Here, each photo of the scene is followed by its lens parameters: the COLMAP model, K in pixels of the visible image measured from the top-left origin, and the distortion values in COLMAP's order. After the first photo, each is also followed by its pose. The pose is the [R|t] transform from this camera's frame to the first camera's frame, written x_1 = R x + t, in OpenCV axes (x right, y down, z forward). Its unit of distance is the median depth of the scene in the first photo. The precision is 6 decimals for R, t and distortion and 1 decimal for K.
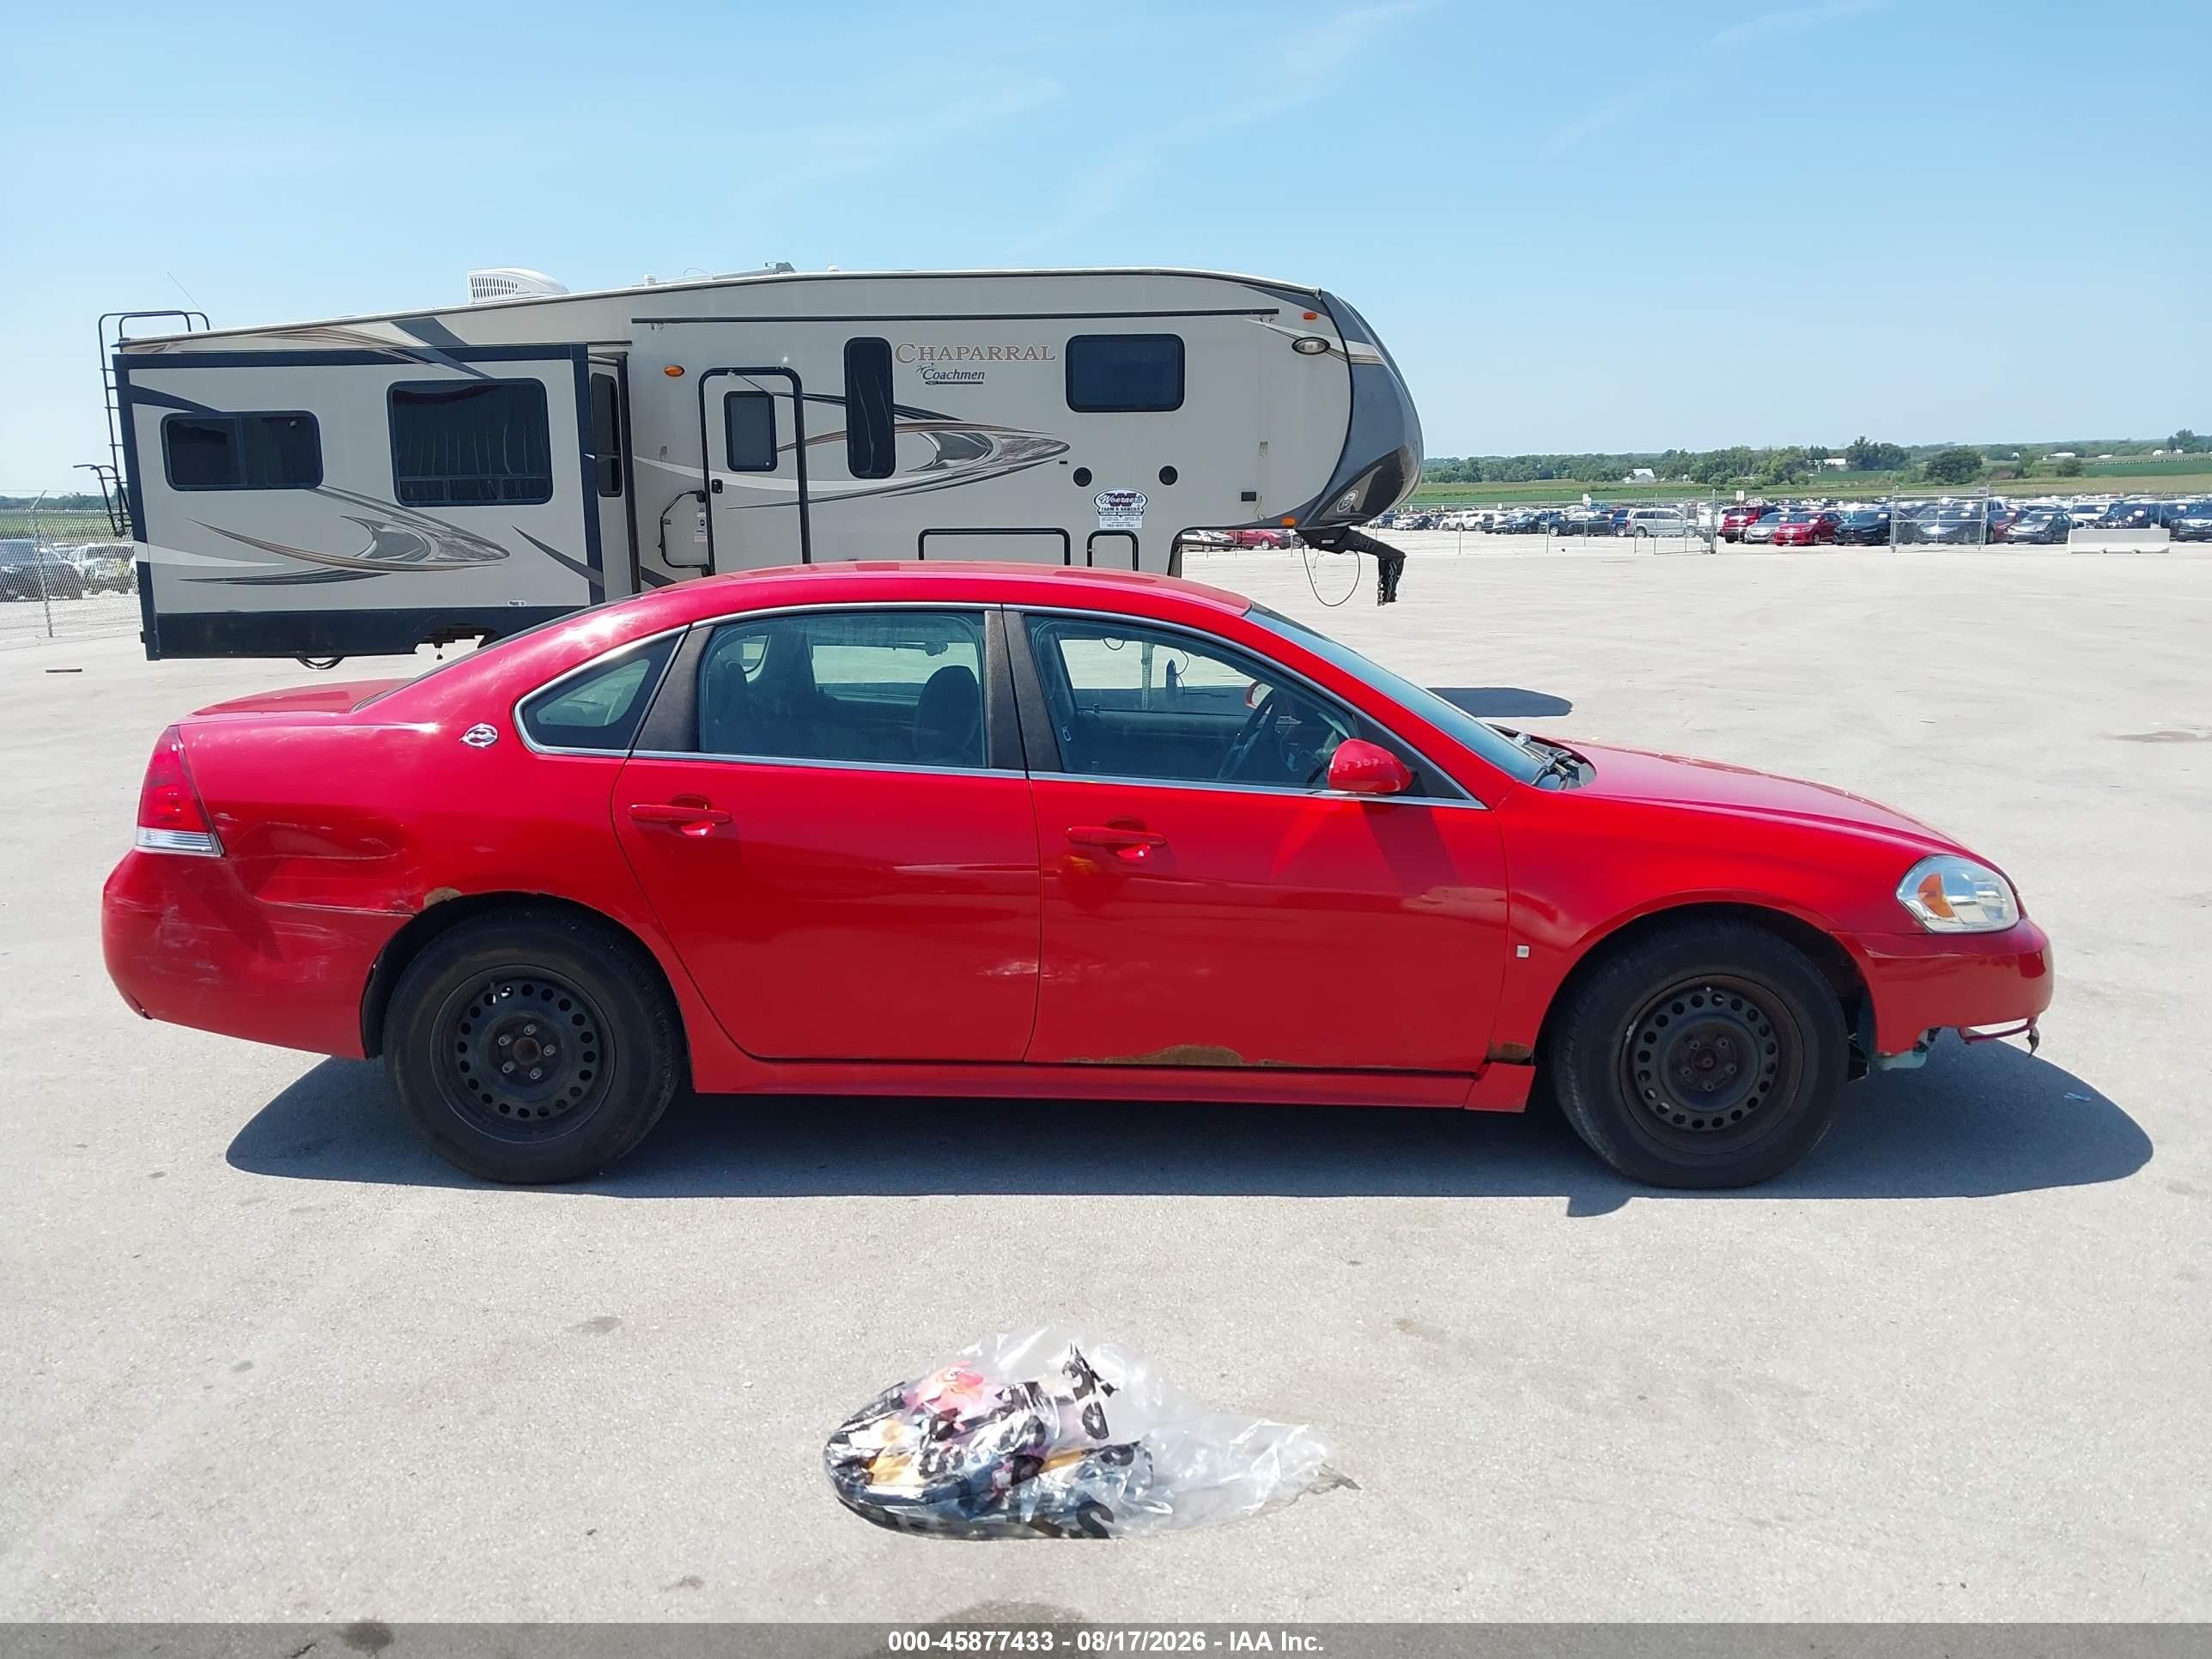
lens RADIAL K [[1781.4, 0, 1110.6], [0, 1781.4, 839.4], [0, 0, 1]] dist [0.012247, -0.059302]
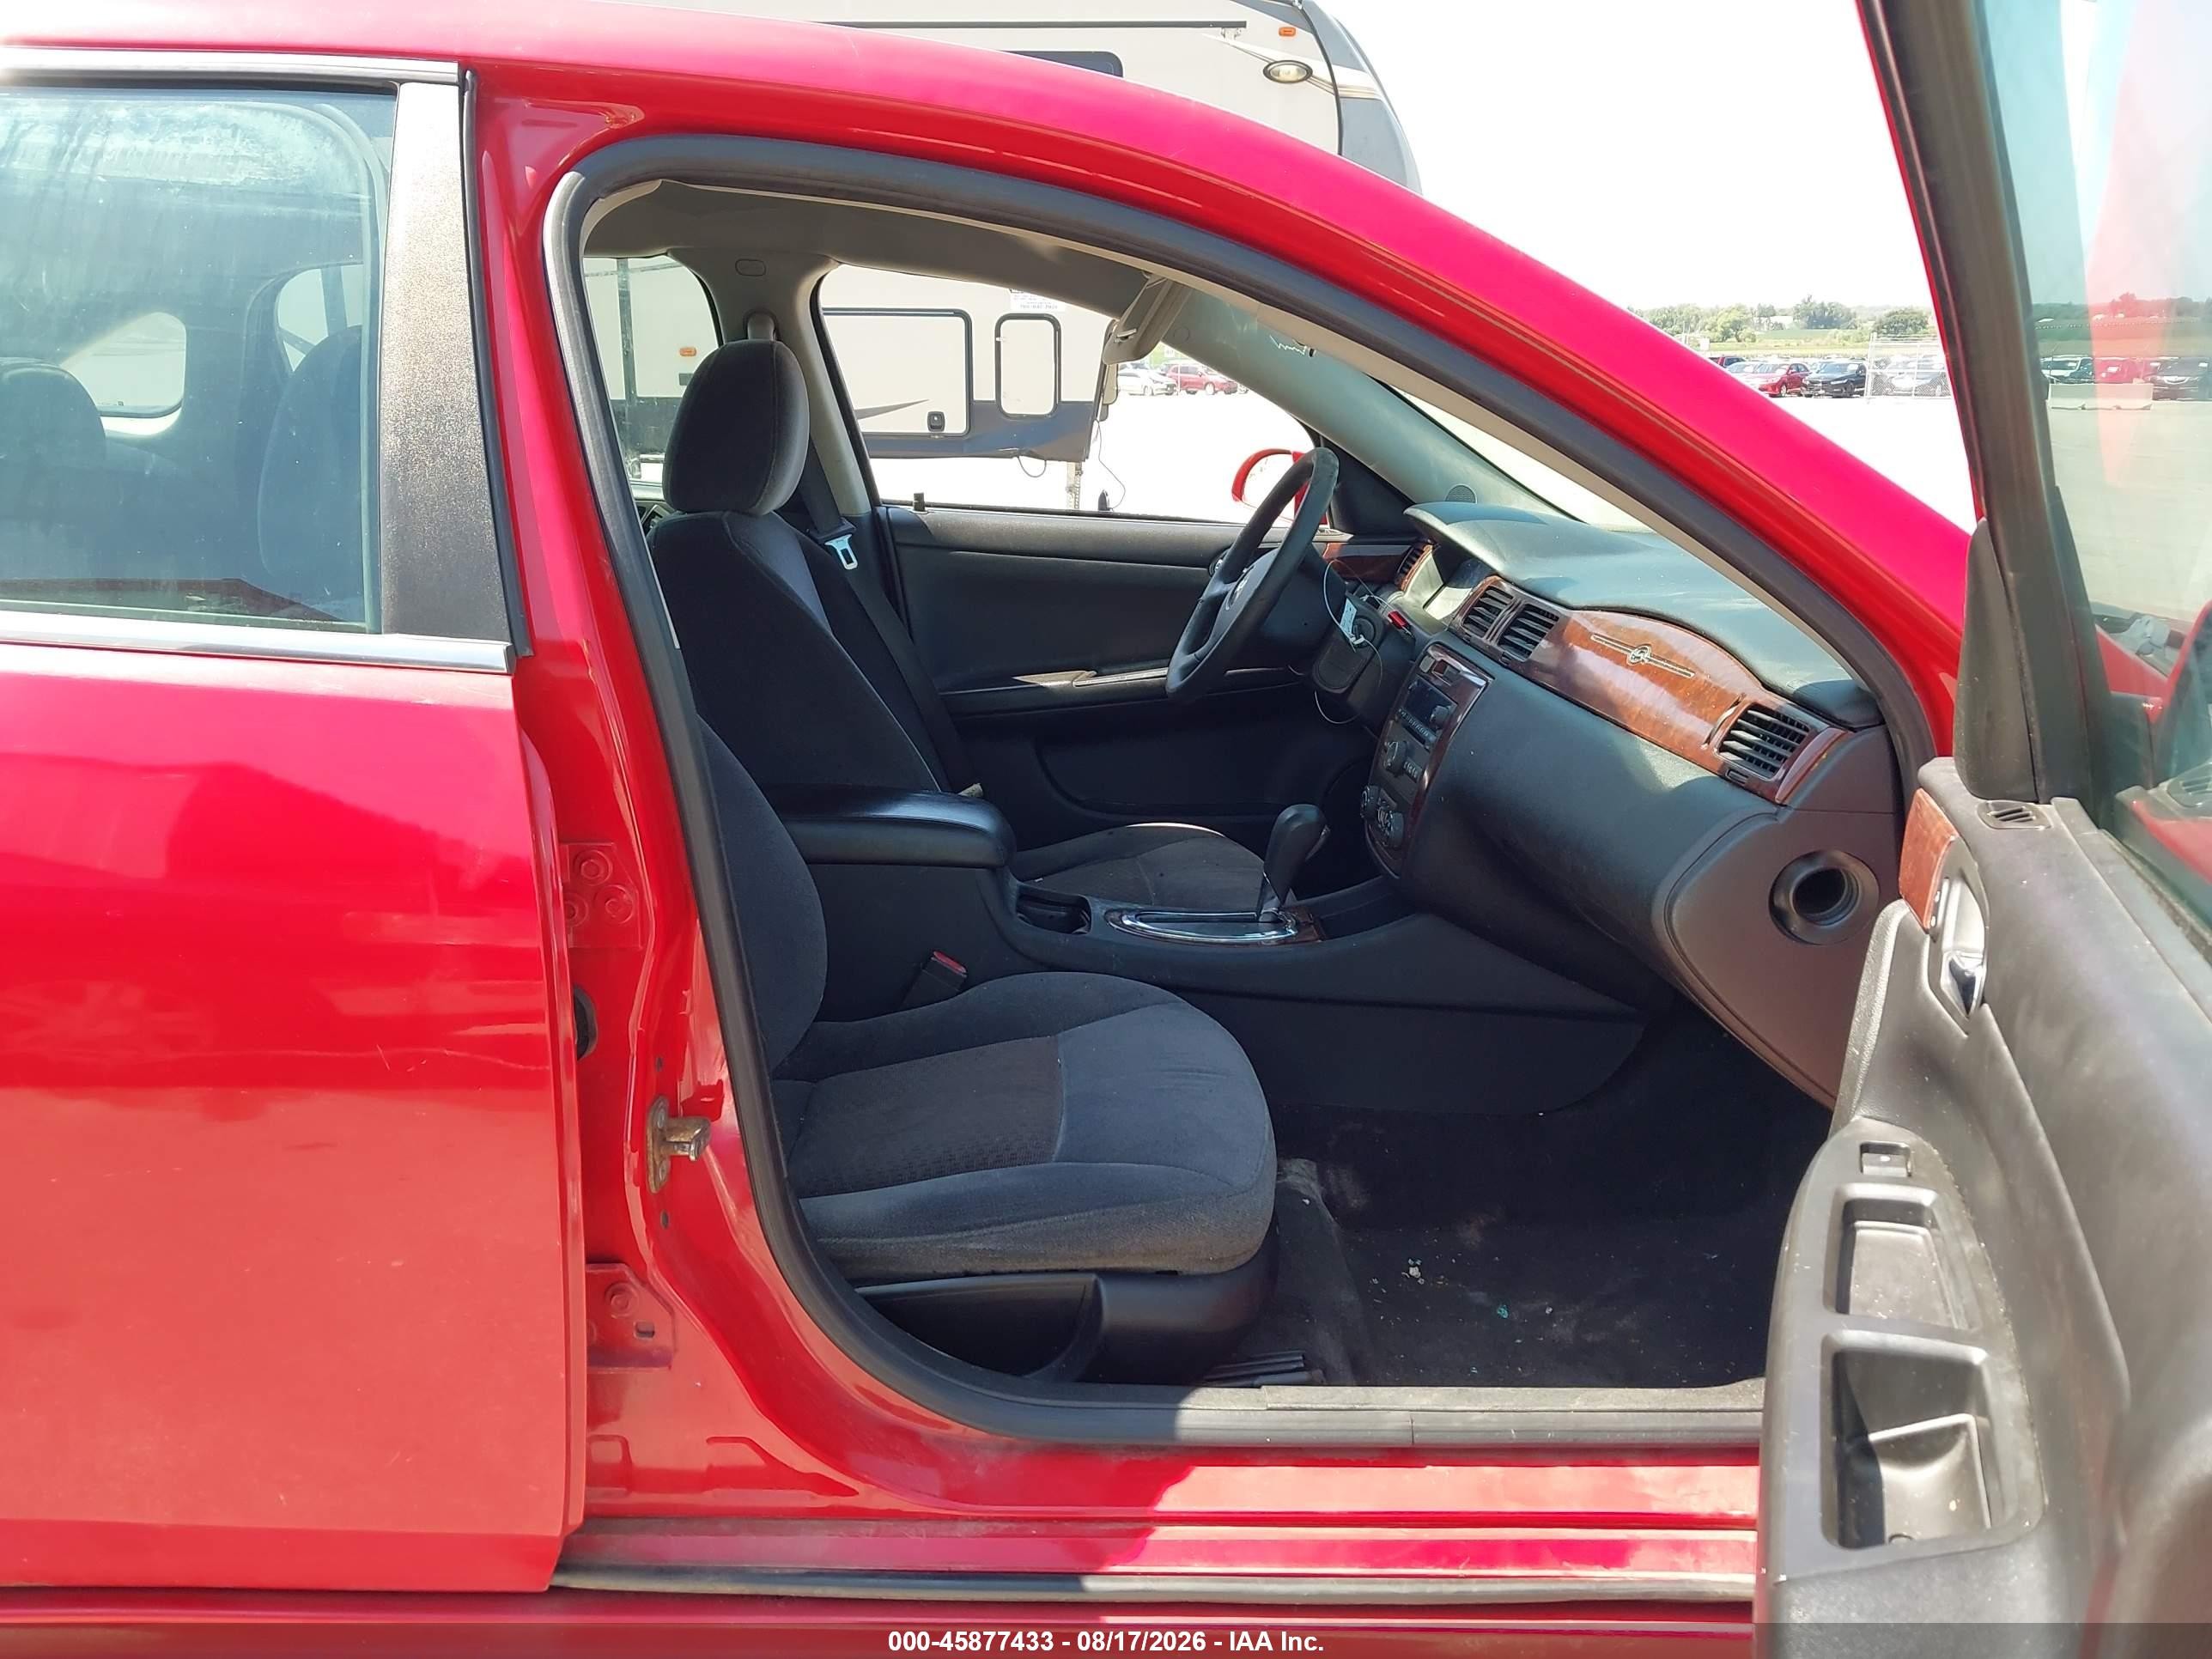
lens RADIAL K [[1779.7, 0, 1171.8], [0, 1779.7, 829.6], [0, 0, 1]] dist [-0.011196, -0.009859]
pose [[0.997623, 0.002245, 0.068870, 0.010881], [-0.007420, 0.997158, 0.074972, -0.009547], [-0.068506, -0.075305, 0.994805, 0.218656]]
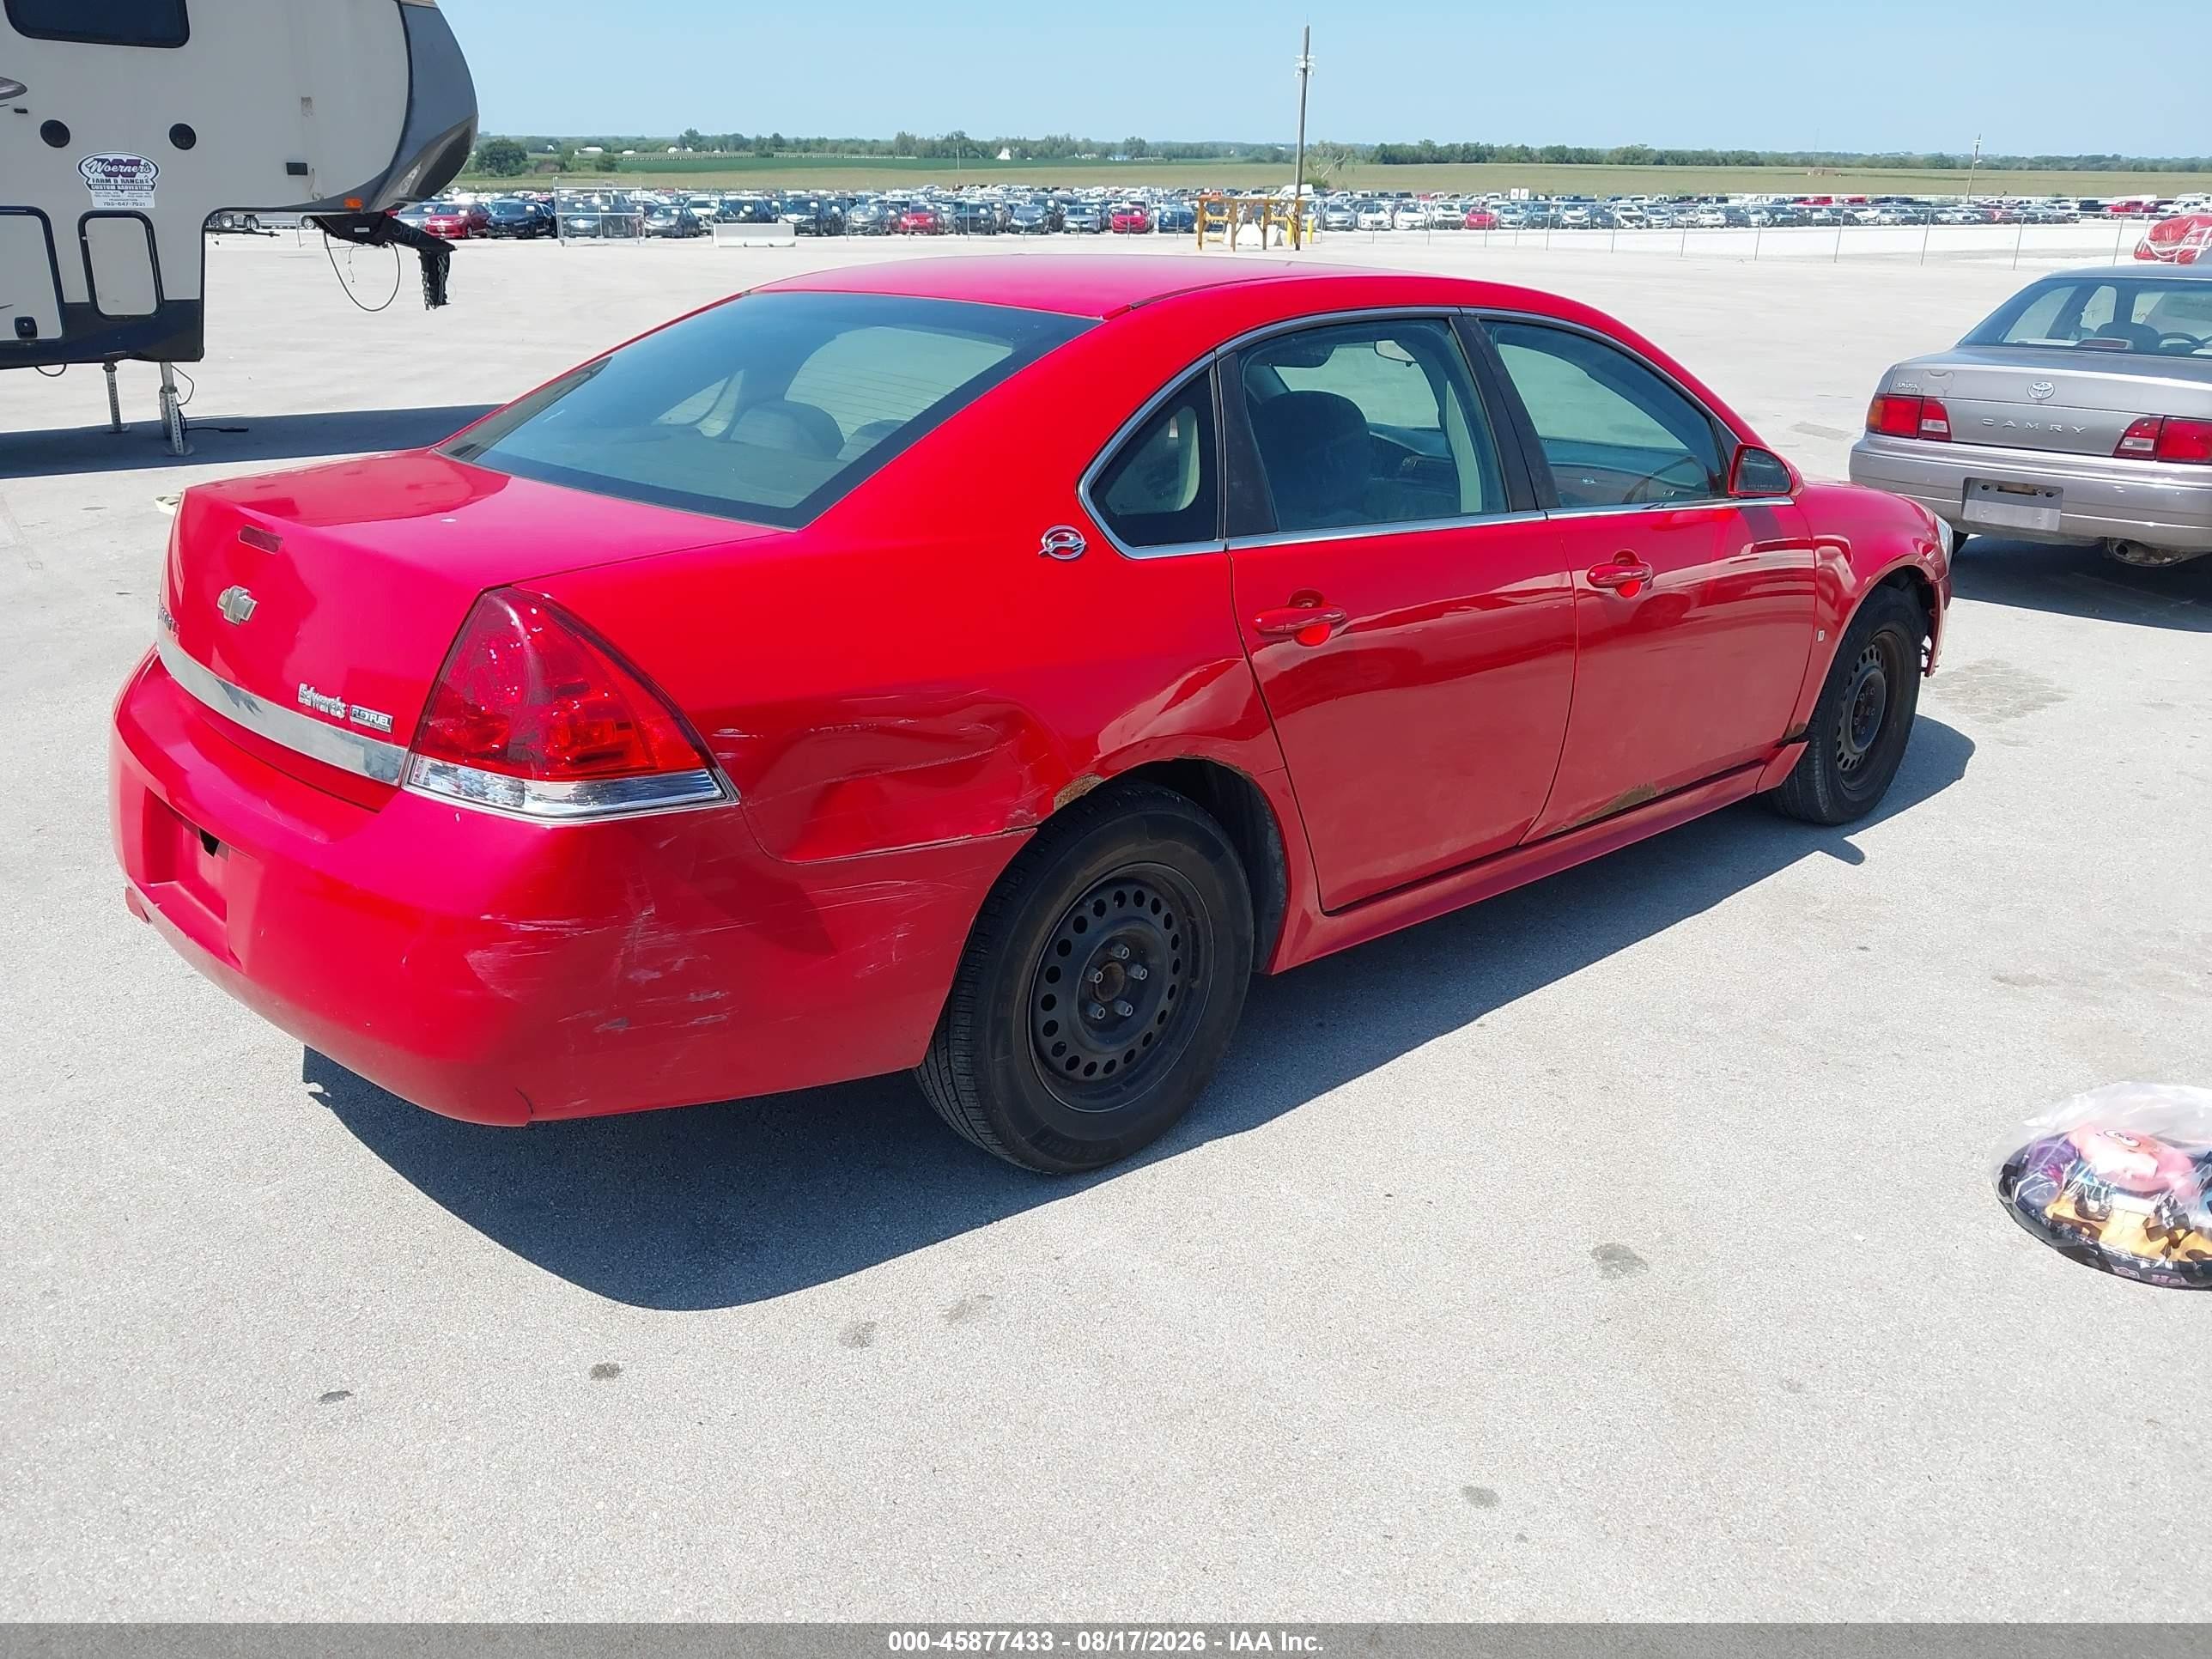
lens RADIAL K [[1692.4, 0, 1070.3], [0, 1692.4, 906.2], [0, 0, 1]] dist [0.003230, -0.001556]
pose [[0.726082, -0.246456, 0.641923, -0.241341], [0.106009, 0.962519, 0.249636, -0.025320], [-0.679387, -0.113207, 0.724994, 0.166549]]
